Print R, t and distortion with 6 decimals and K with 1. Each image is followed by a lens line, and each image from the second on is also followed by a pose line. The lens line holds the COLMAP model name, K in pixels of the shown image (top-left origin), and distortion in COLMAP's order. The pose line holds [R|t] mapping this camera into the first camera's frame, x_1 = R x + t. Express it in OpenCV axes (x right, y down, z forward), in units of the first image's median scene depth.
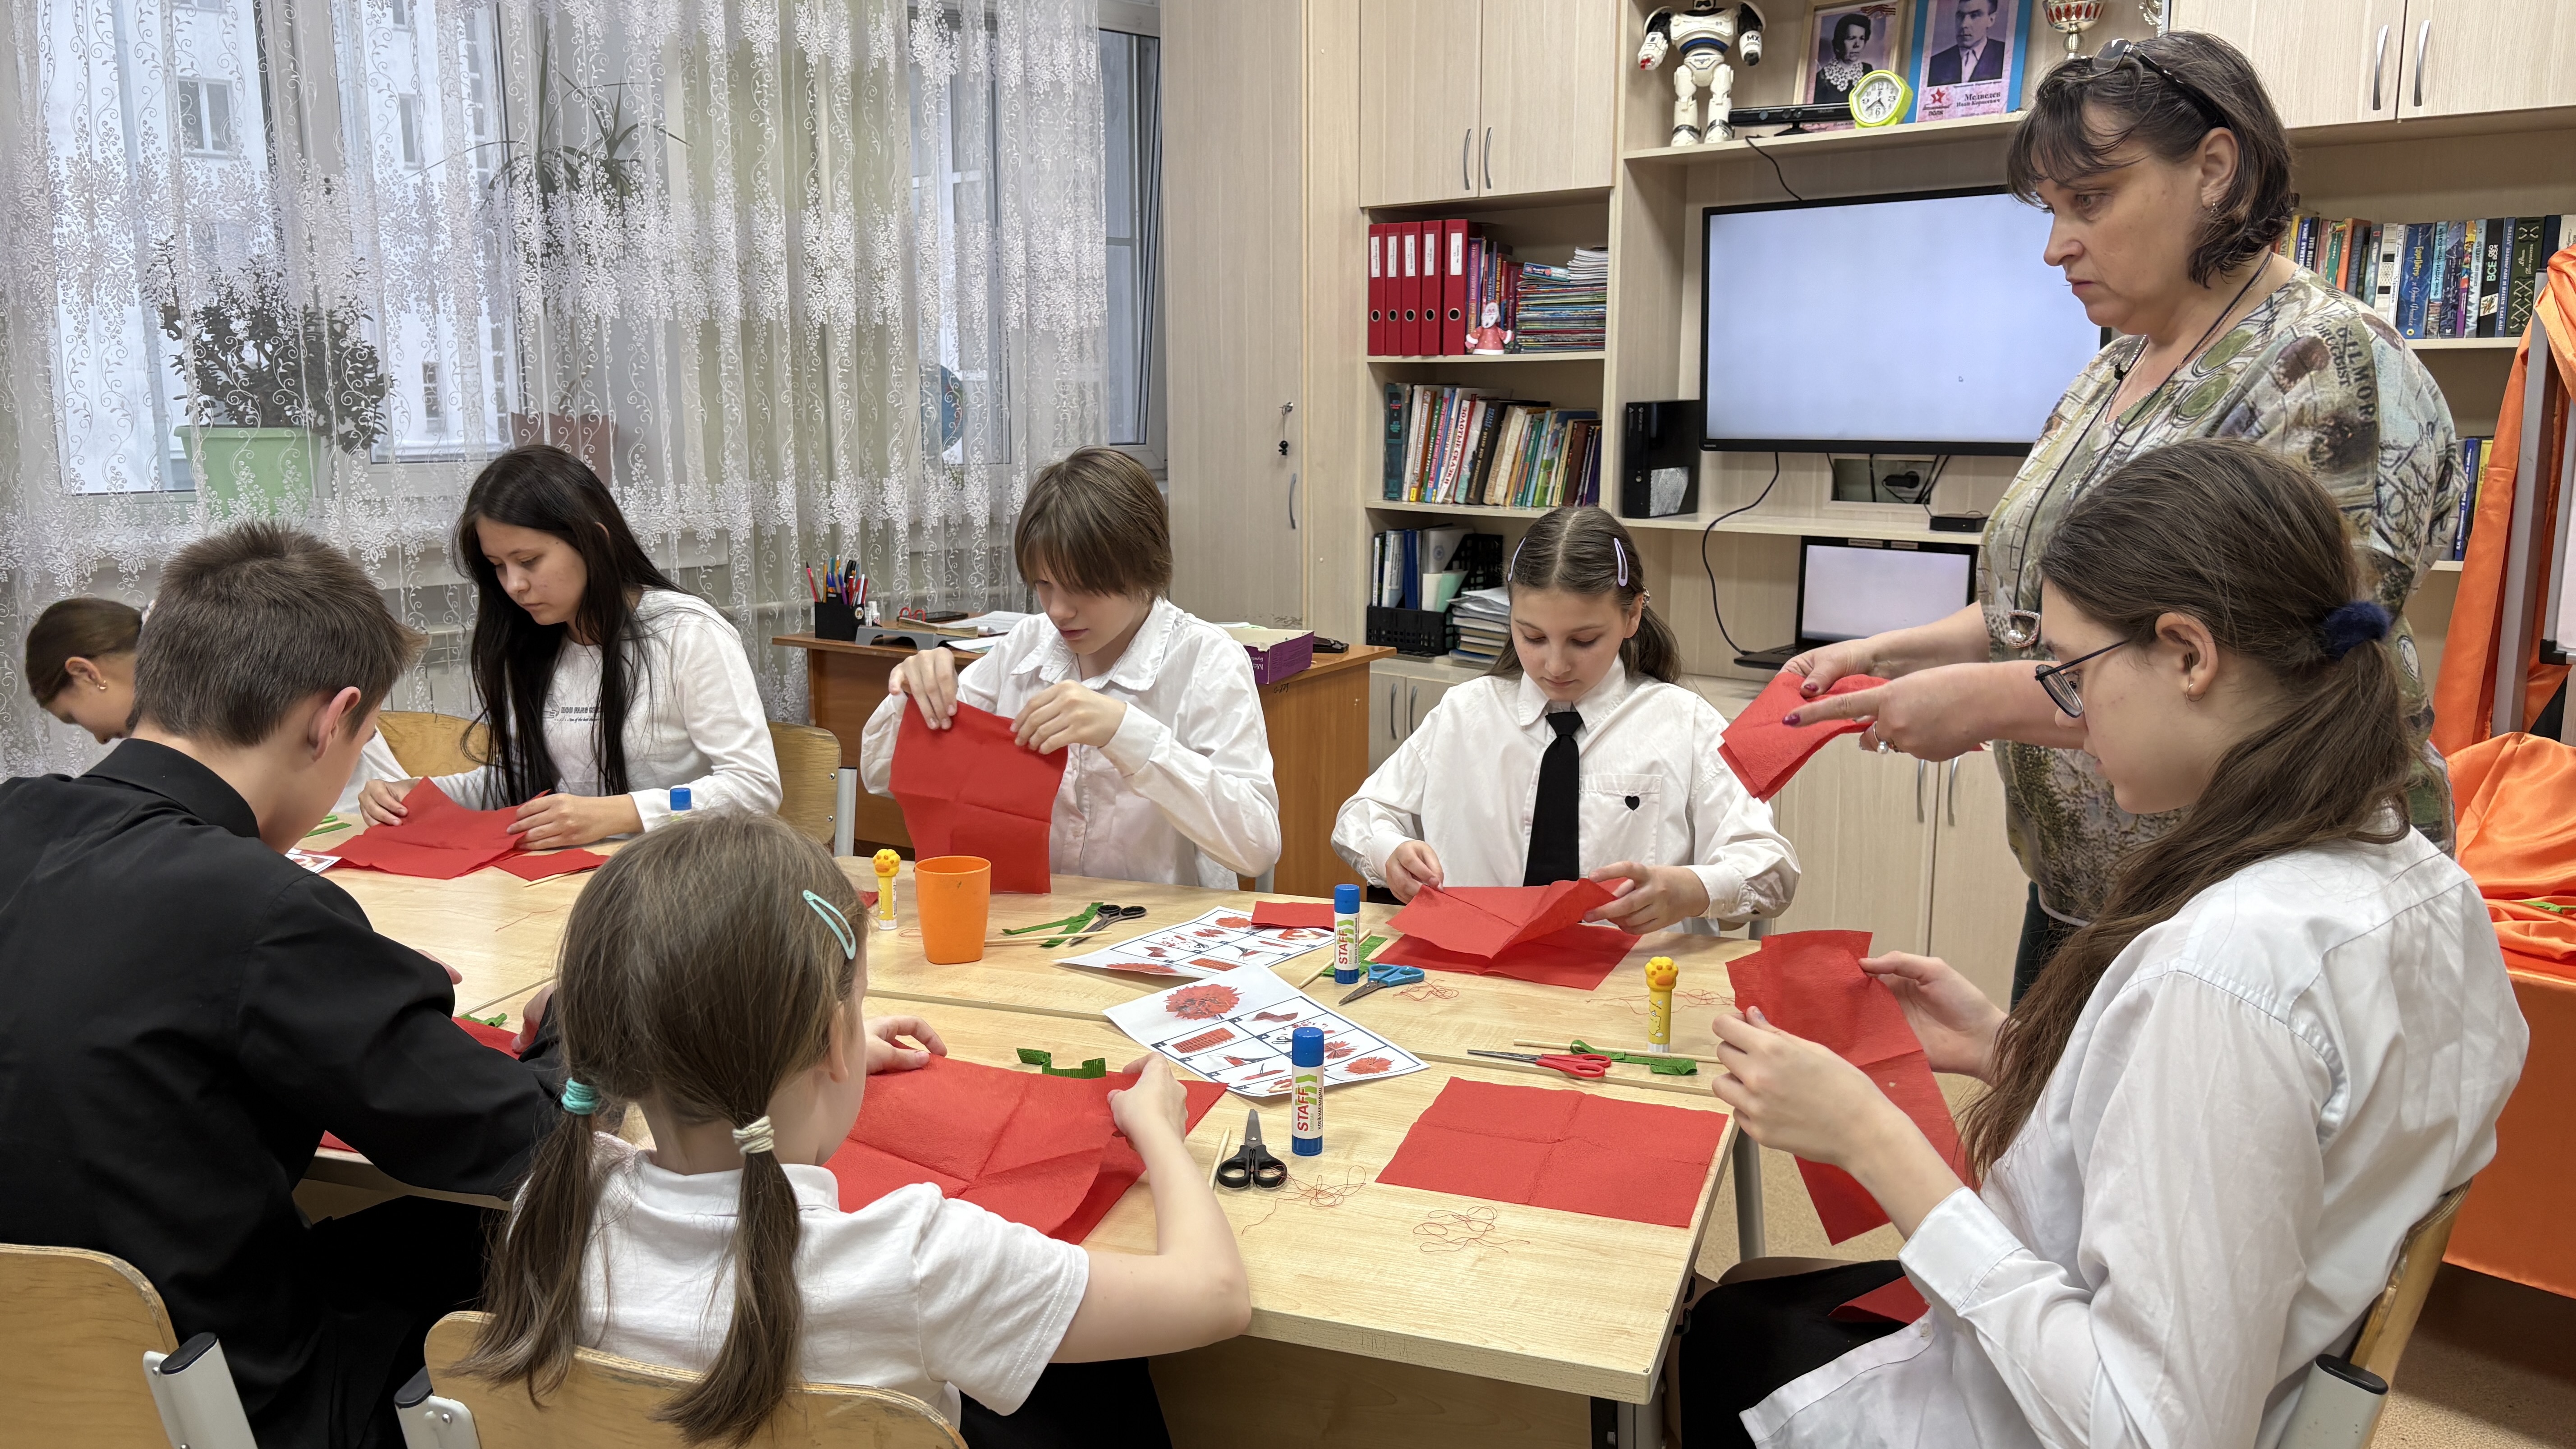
lens RADIAL K [[2061.9, 0, 1292.5], [0, 2061.9, 784.9], [0, 0, 1]] dist [0.100117, -0.105859]
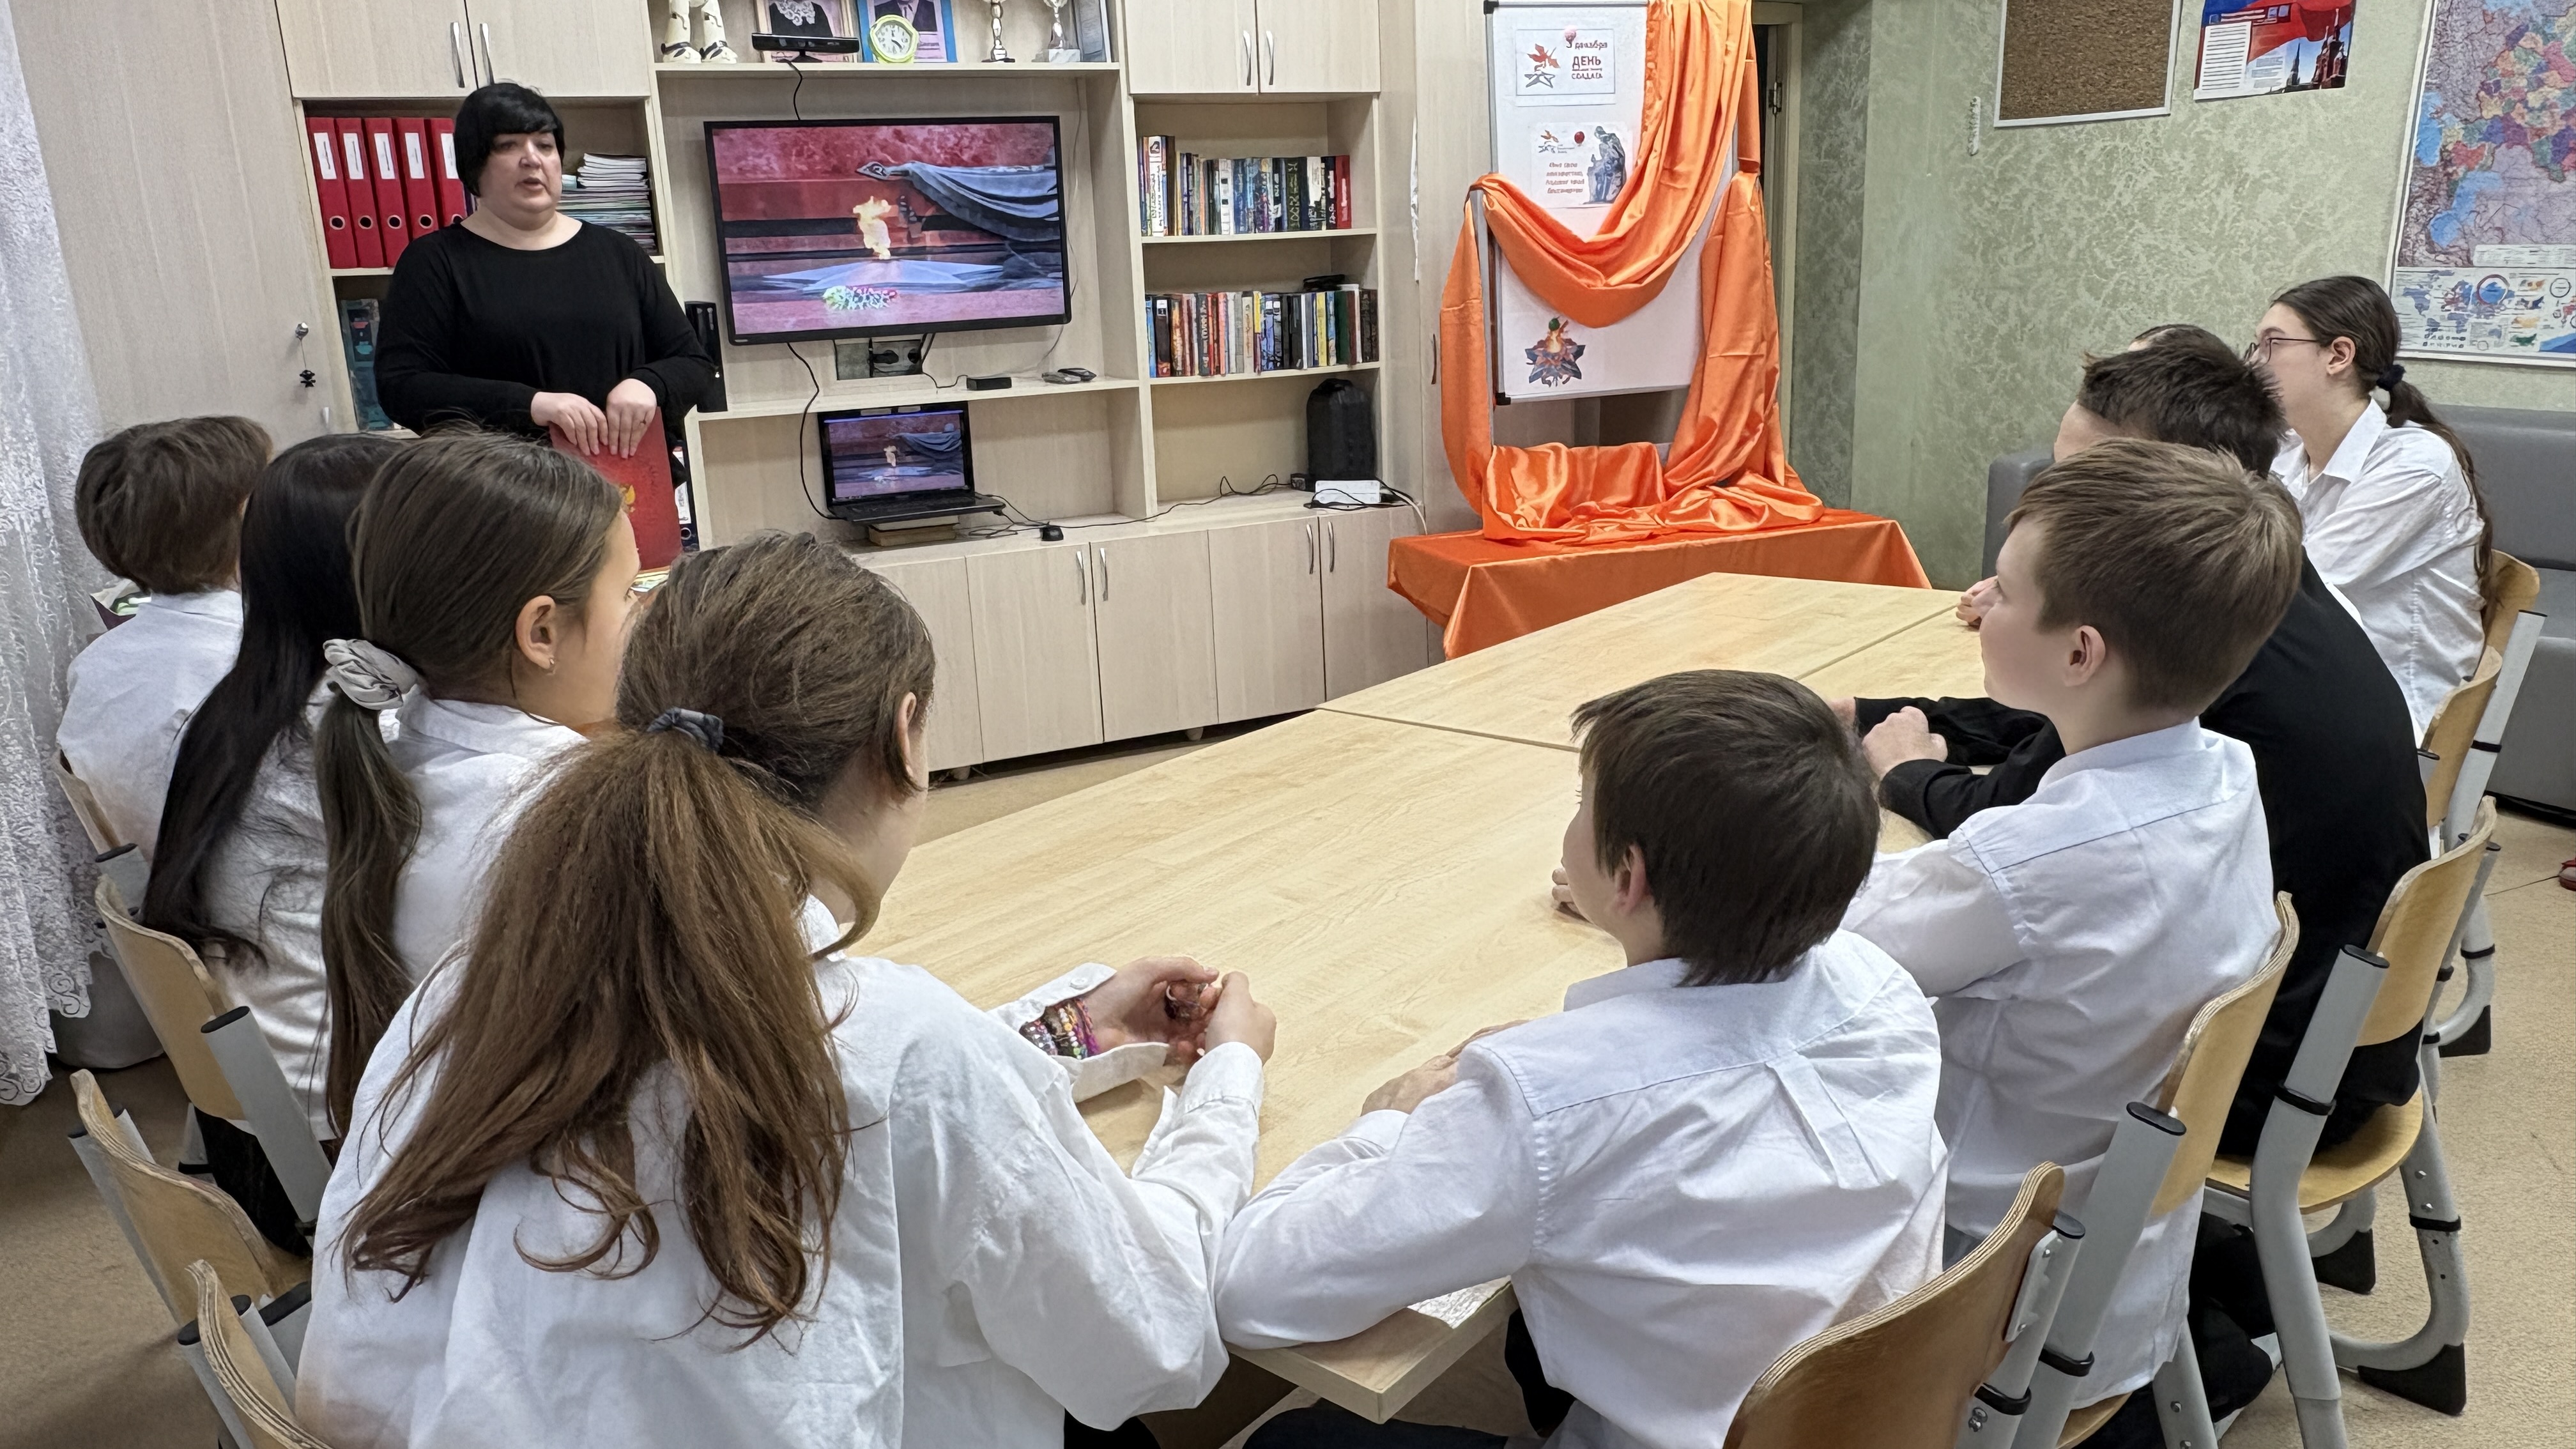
lens RADIAL K [[1838.3, 0, 1288.0], [0, 1838.3, 724.5], [0, 0, 1]] dist [0.009530, 0.003686]
pose [[0.363201, -0.250893, 0.897295, -0.632161], [0.220059, 0.958914, 0.179048, -0.081122], [-0.905350, 0.132427, 0.403490, 0.380992]]
